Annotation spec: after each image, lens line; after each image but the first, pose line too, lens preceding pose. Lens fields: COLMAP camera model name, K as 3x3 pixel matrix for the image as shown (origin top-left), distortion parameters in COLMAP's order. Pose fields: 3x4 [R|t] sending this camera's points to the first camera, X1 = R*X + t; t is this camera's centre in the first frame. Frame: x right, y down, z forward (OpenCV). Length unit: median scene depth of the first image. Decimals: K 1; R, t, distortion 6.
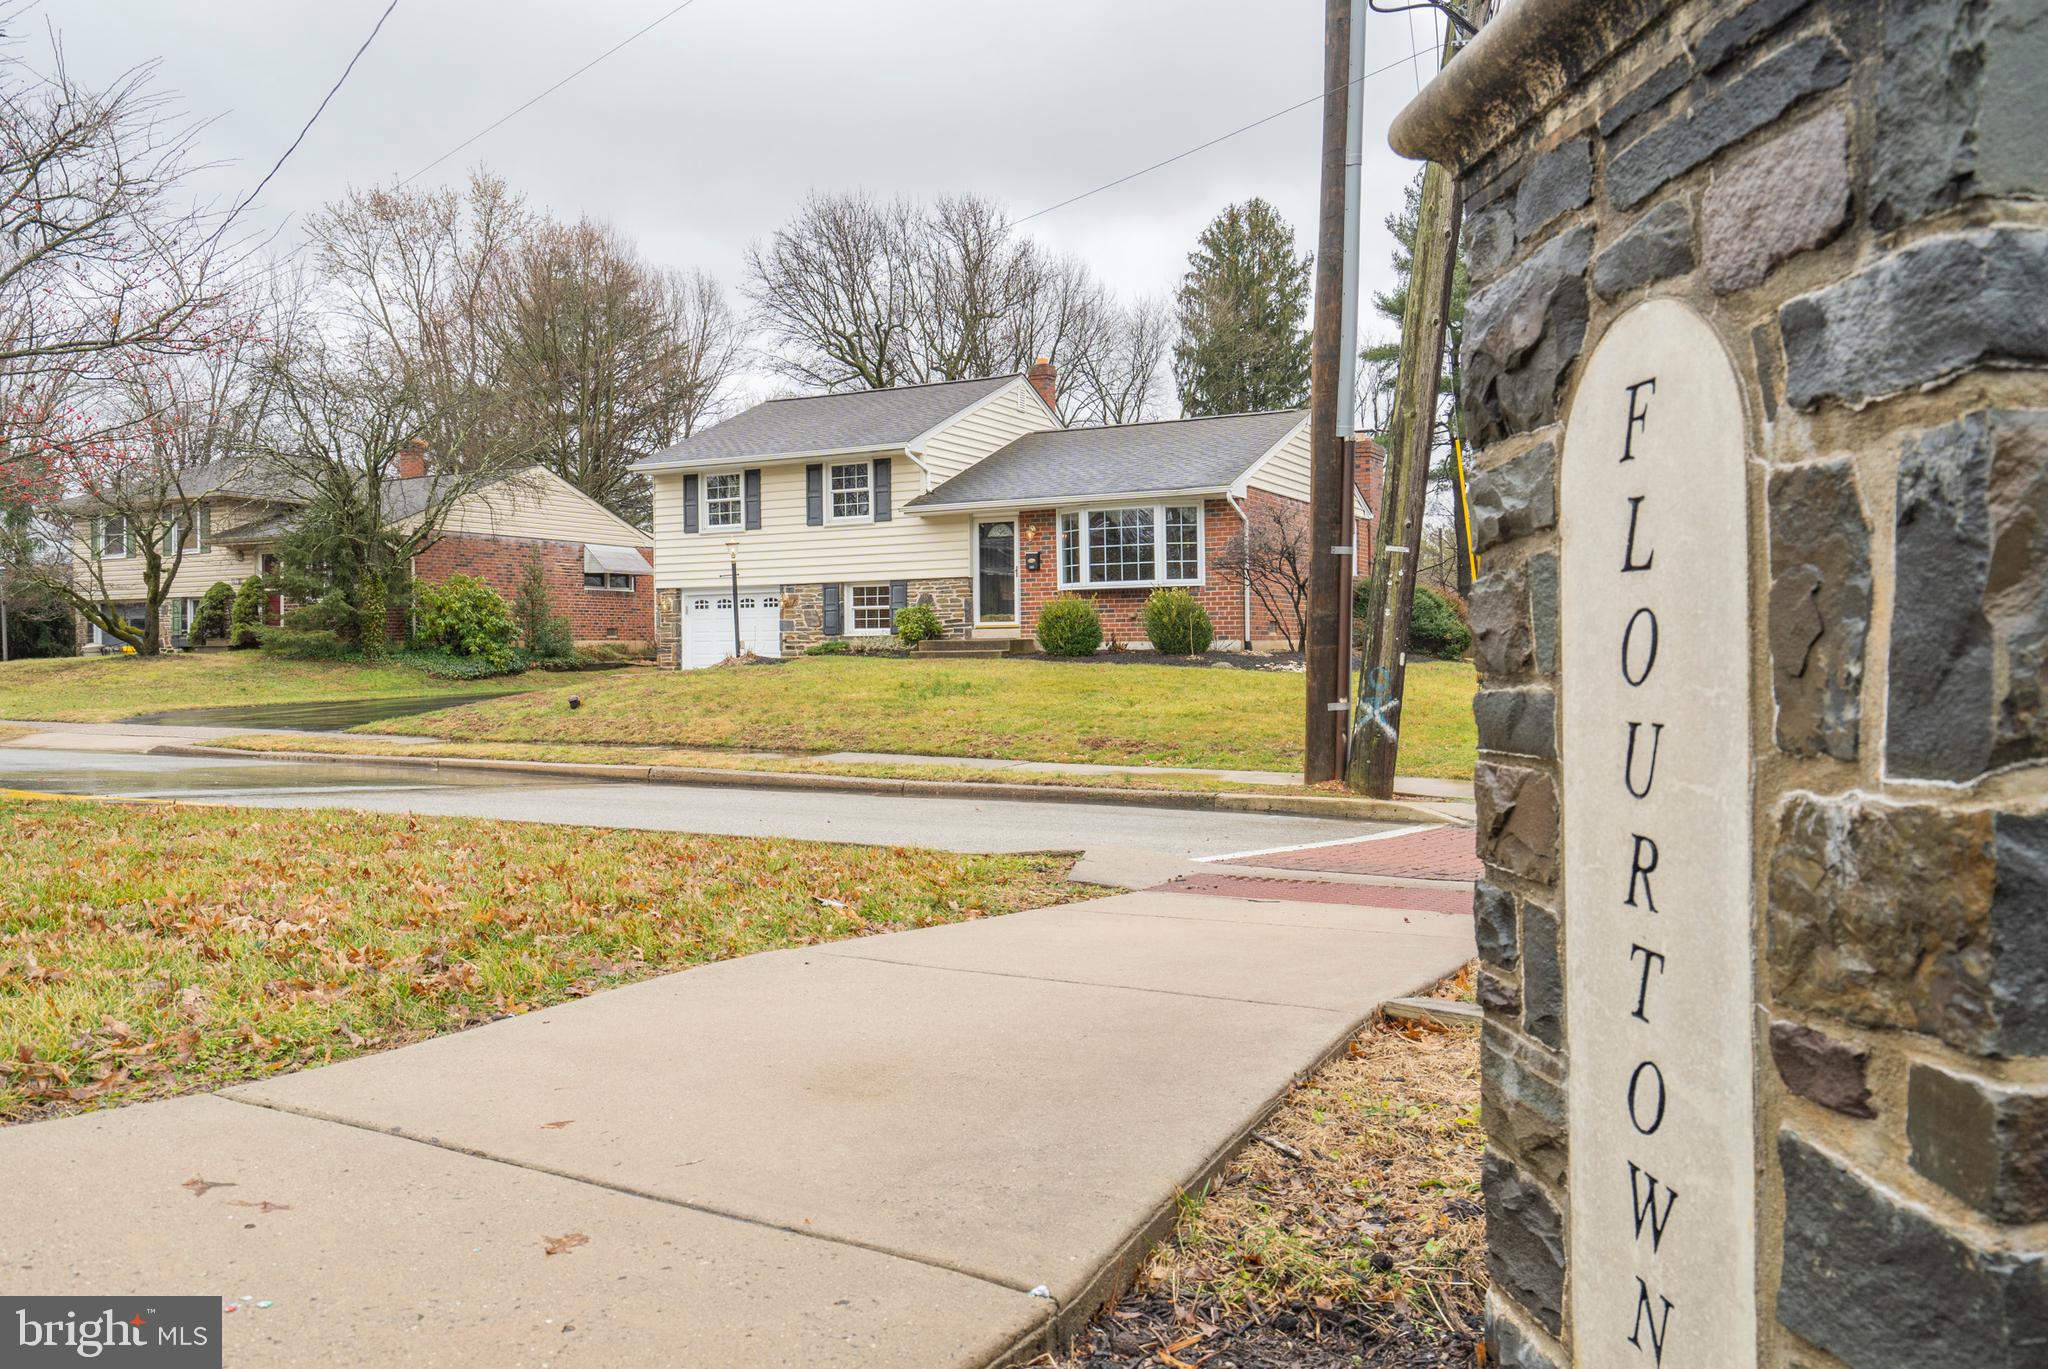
lens RADIAL K [[1515.7, 0, 1027.2], [0, 1515.7, 651.8], [0, 0, 1]] dist [0.000549, -0.000203]
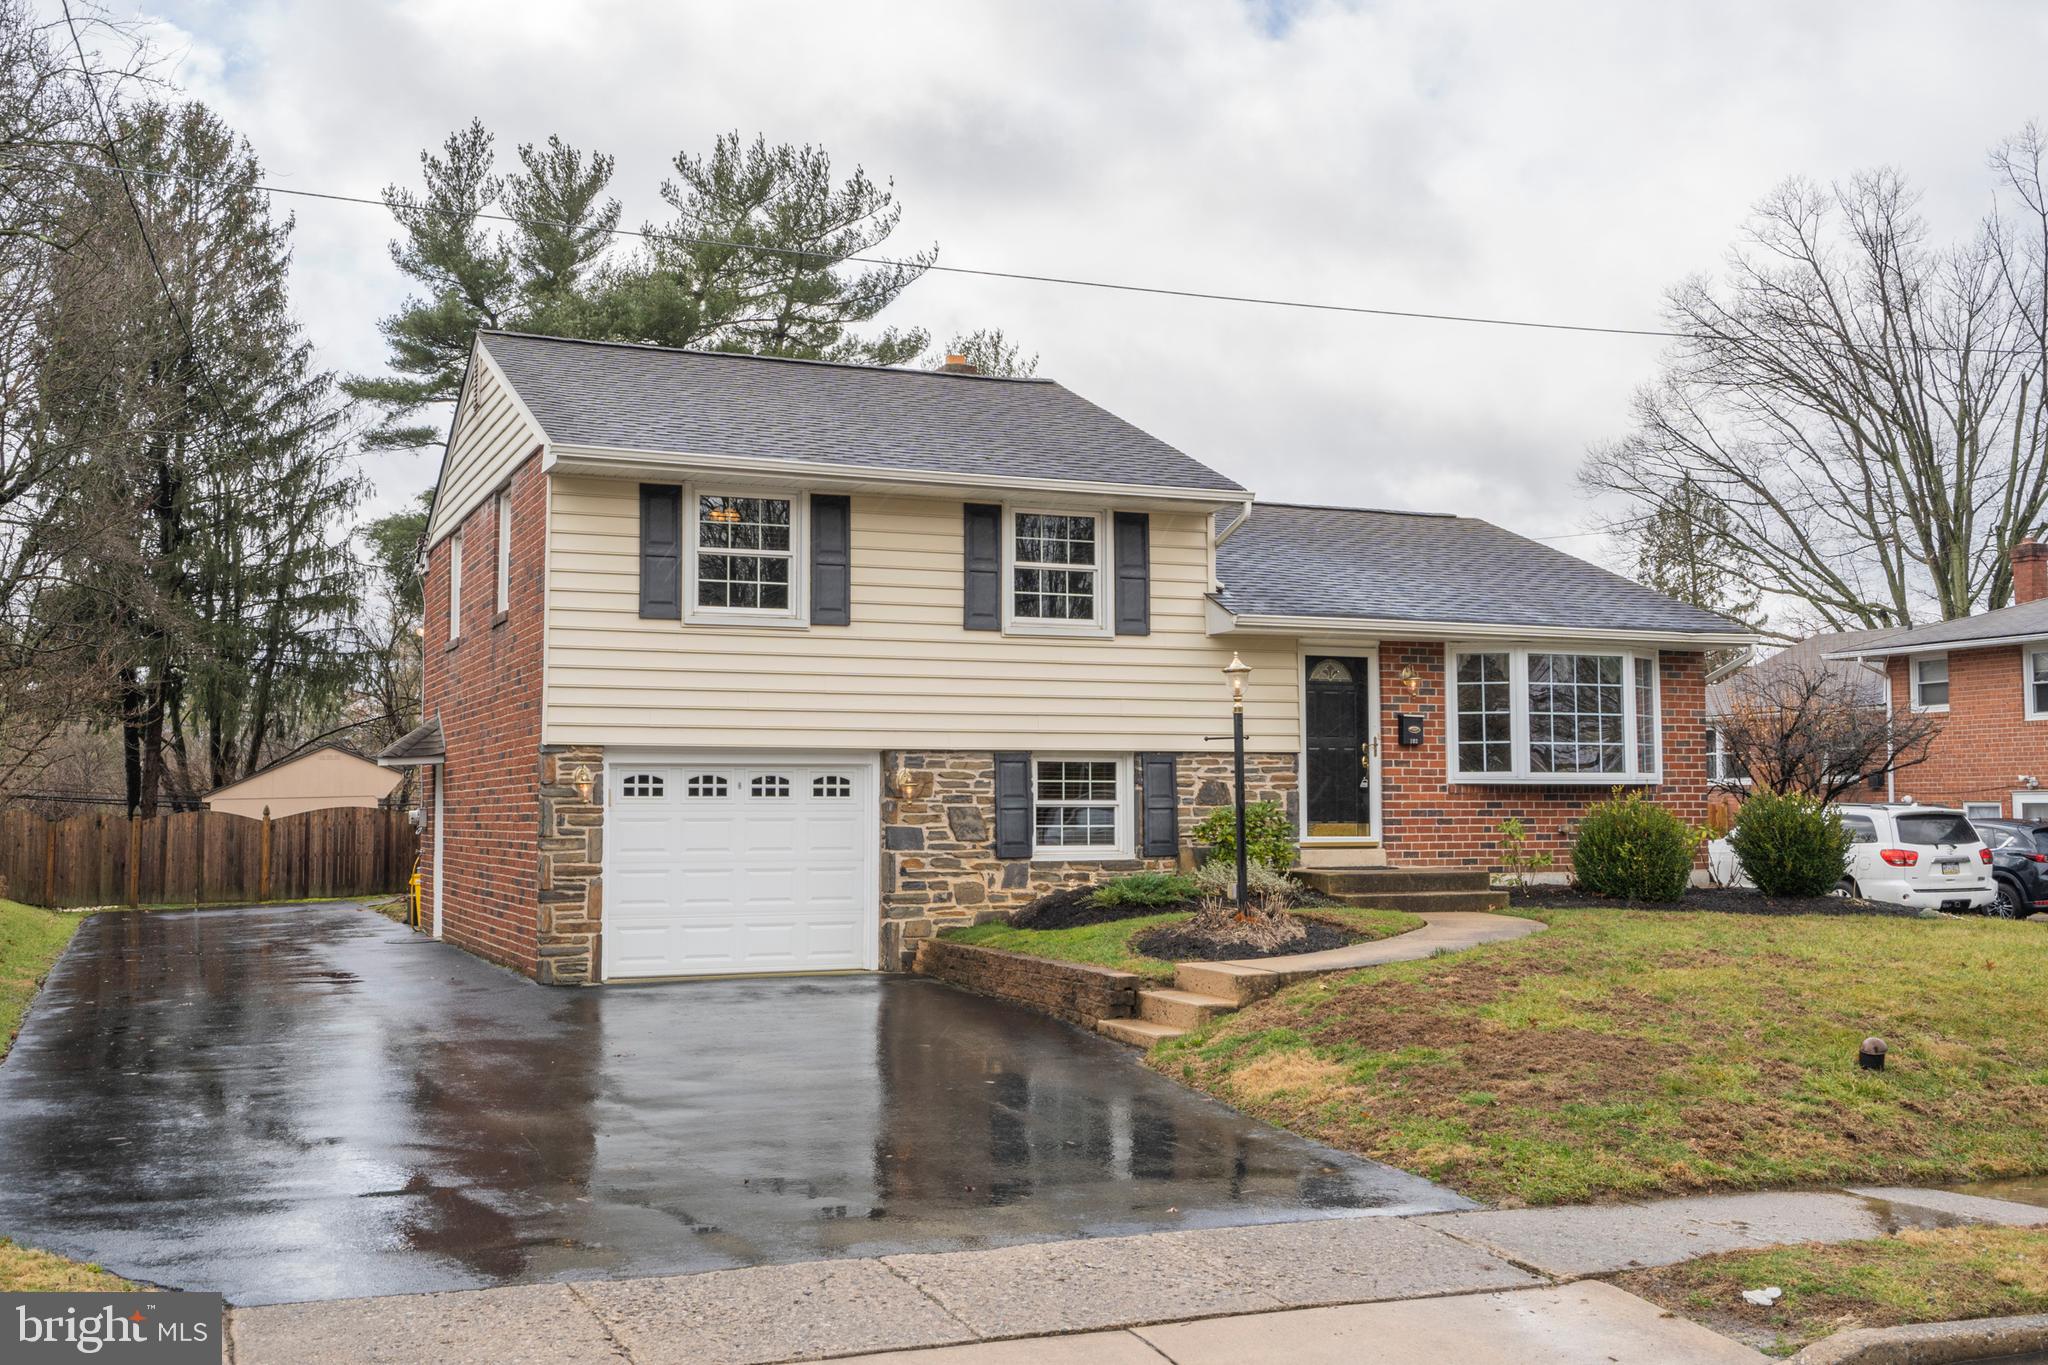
lens RADIAL K [[2034.4, 0, 1017.2], [0, 2034.4, 681.3], [0, 0, 1]] dist [-0.003340, -0.004526]
pose [[0.634734, 0.059890, 0.770406, -0.635213], [-0.004410, 0.997257, -0.073891, -0.019802], [-0.772718, 0.043504, 0.633257, 0.589134]]
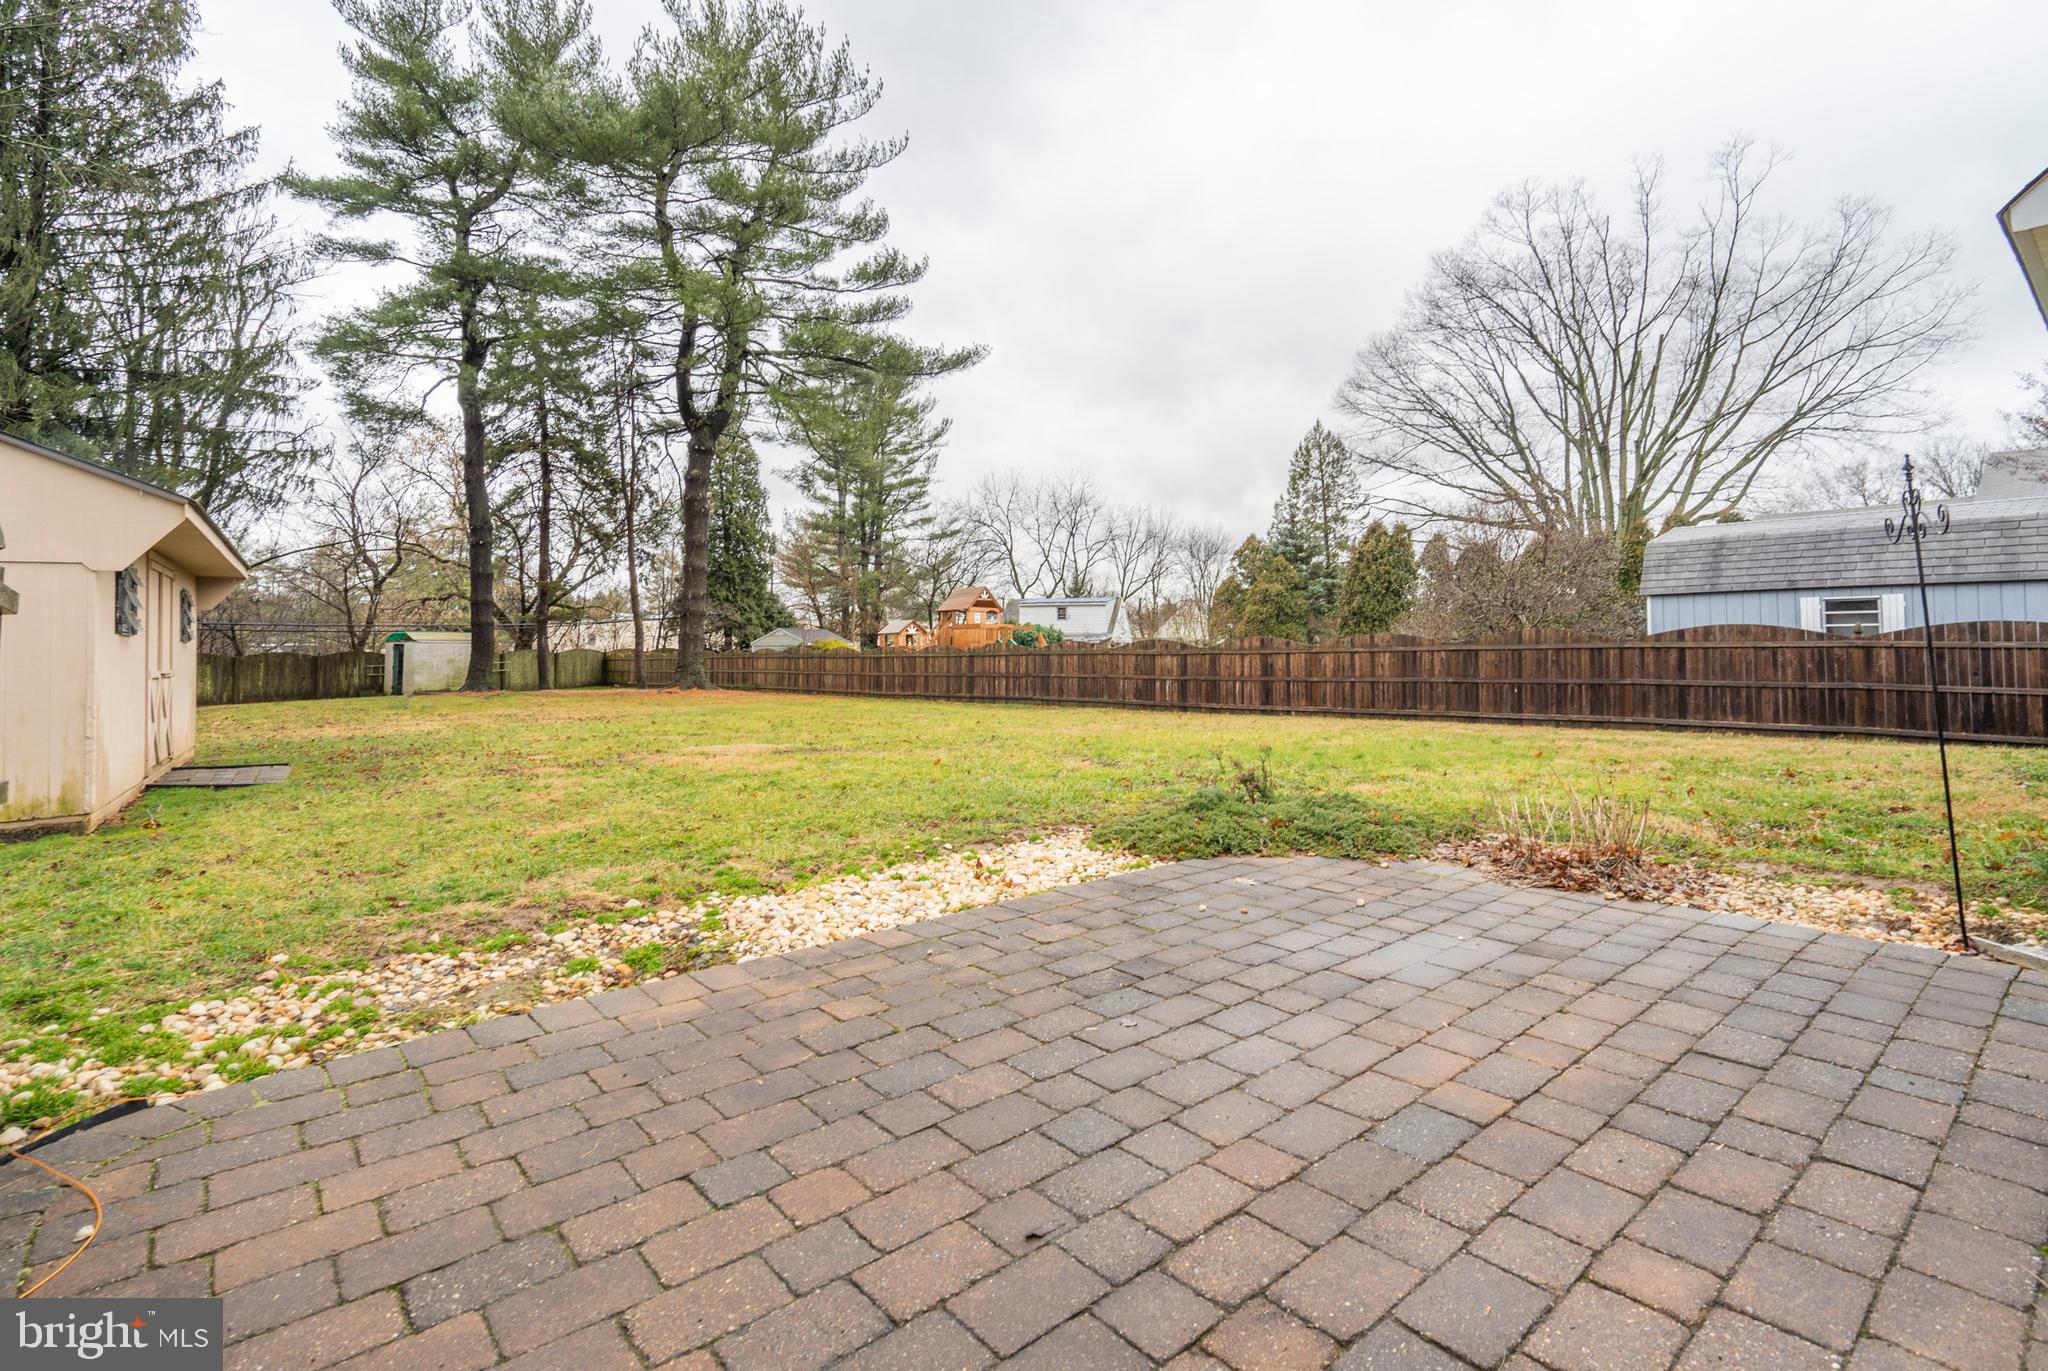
lens RADIAL K [[935.0, 0, 1013.3], [0, 935.0, 613.6], [0, 0, 1]] dist [-0.007304, 0.000815]
pose [[0.406682, 0.034726, 0.912910, 0.021270], [-0.000762, 0.999290, -0.037673, -0.026947], [-0.913570, 0.014626, 0.406420, 1.467482]]
